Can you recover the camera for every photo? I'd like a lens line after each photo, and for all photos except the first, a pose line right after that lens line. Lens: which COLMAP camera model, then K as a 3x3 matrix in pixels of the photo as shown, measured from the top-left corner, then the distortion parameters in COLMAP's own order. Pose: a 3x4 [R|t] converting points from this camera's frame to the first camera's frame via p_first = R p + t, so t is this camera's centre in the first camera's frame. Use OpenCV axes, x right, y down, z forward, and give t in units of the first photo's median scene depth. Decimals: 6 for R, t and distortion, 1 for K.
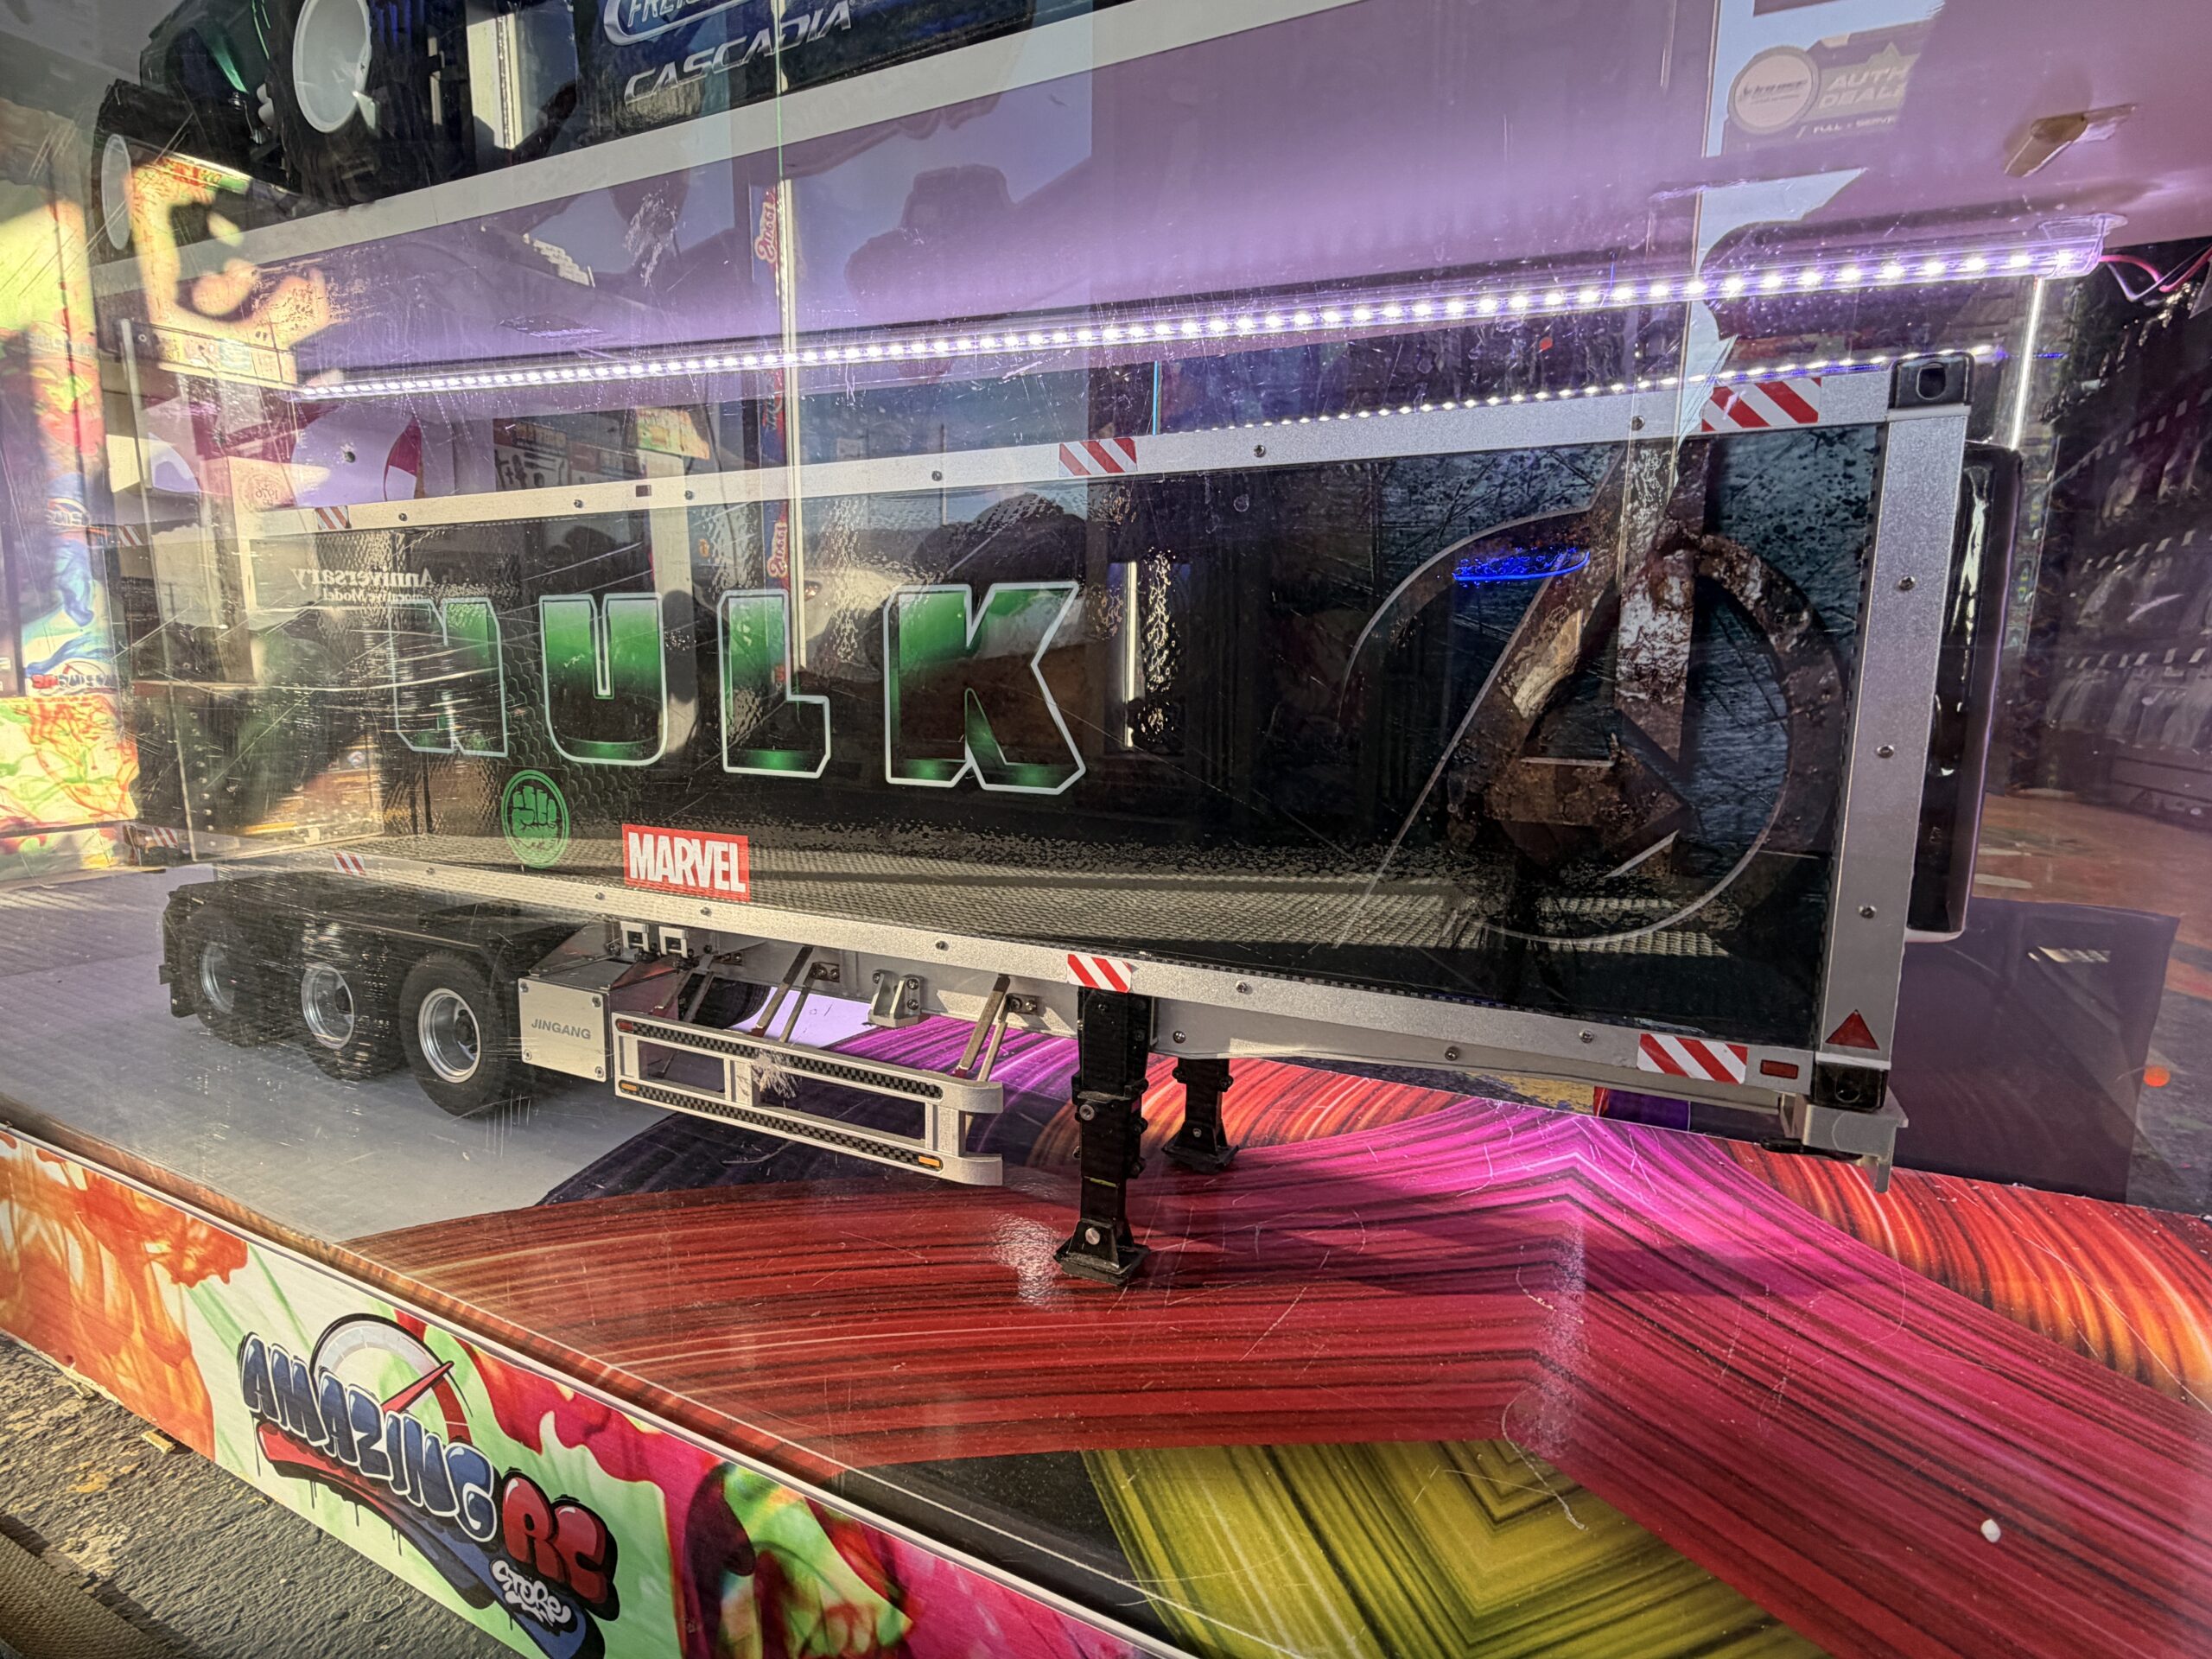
lens RADIAL K [[1100.8, 0, 1096.9], [0, 1100.8, 825.8], [0, 0, 1]] dist [-0.000389, -0.000561]
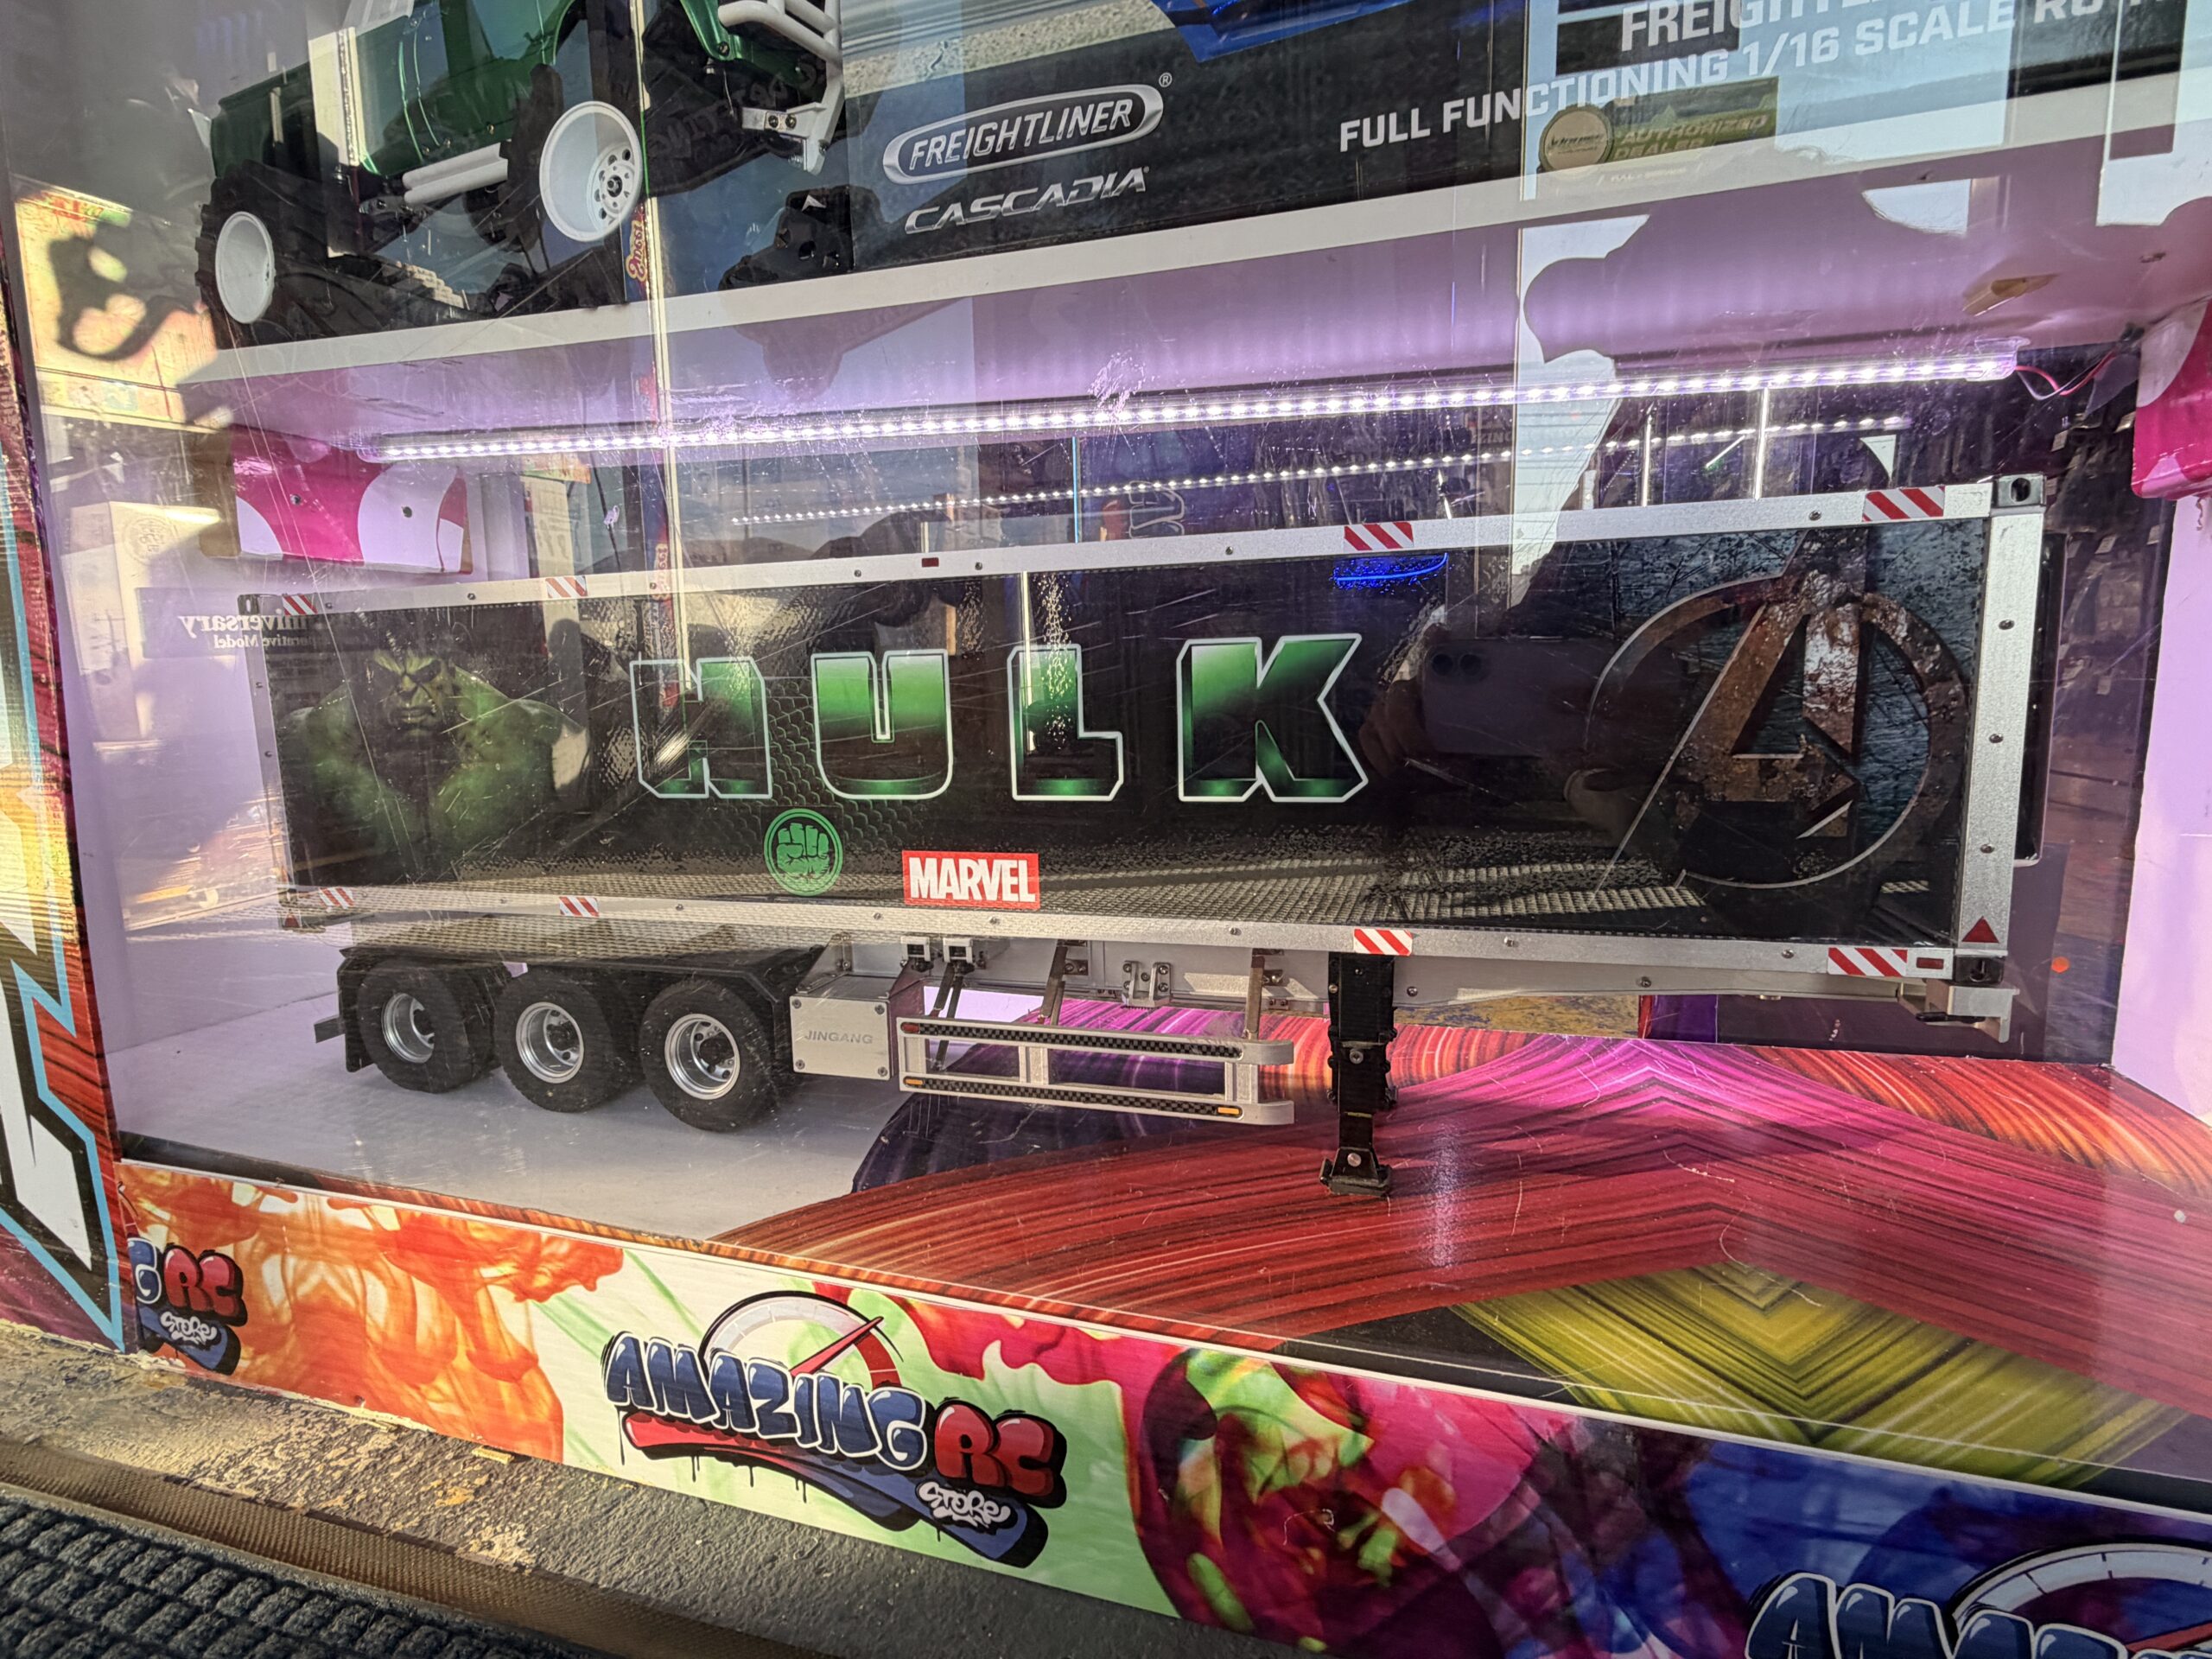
lens RADIAL K [[1095.8, 0, 1094.9], [0, 1095.8, 819.0], [0, 0, 1]] dist [0.000522, -0.000581]
pose [[0.986960, -0.061392, 0.148799, -0.457686], [0.062901, 0.998005, -0.005446, -0.018379], [-0.148168, 0.014735, 0.988852, -0.175499]]
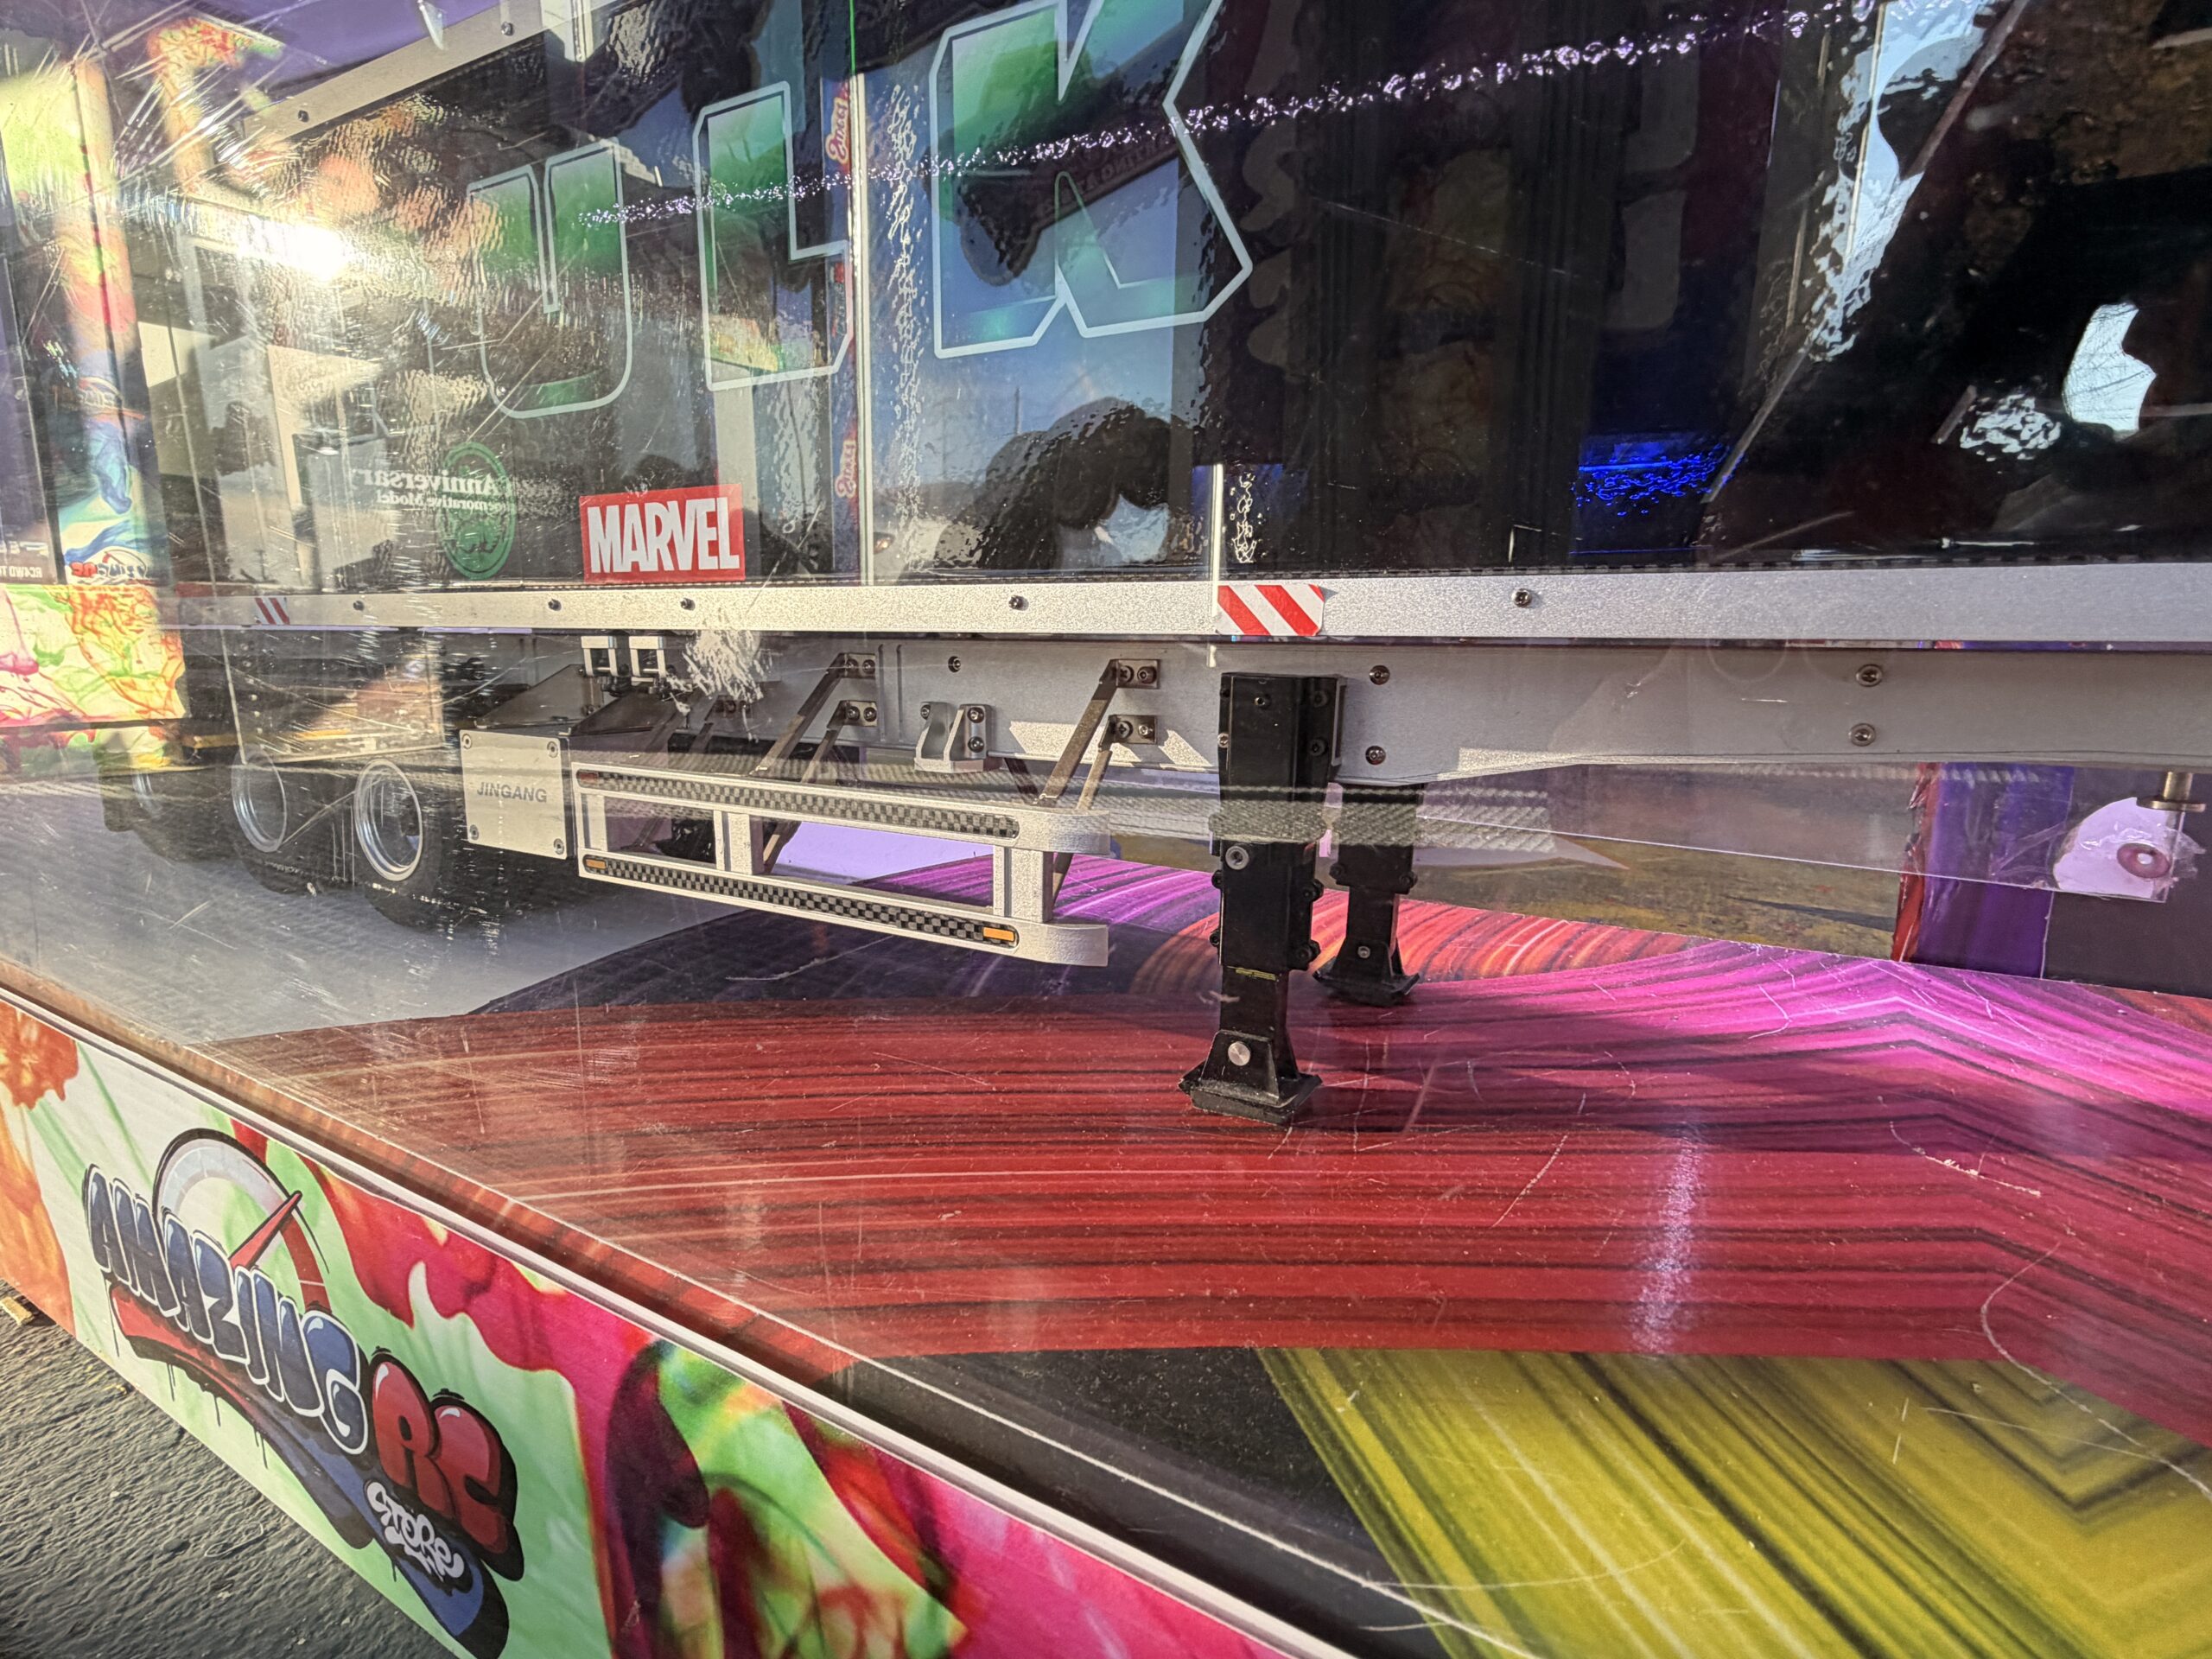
lens RADIAL K [[1099.3, 0, 1079.5], [0, 1099.3, 829.0], [0, 0, 1]] dist [0.009192, -0.008470]
pose [[0.997363, 0.007193, -0.072217, -0.054750], [-0.004699, 0.999389, 0.034646, 0.217108], [0.072422, -0.034216, 0.996787, 0.333636]]
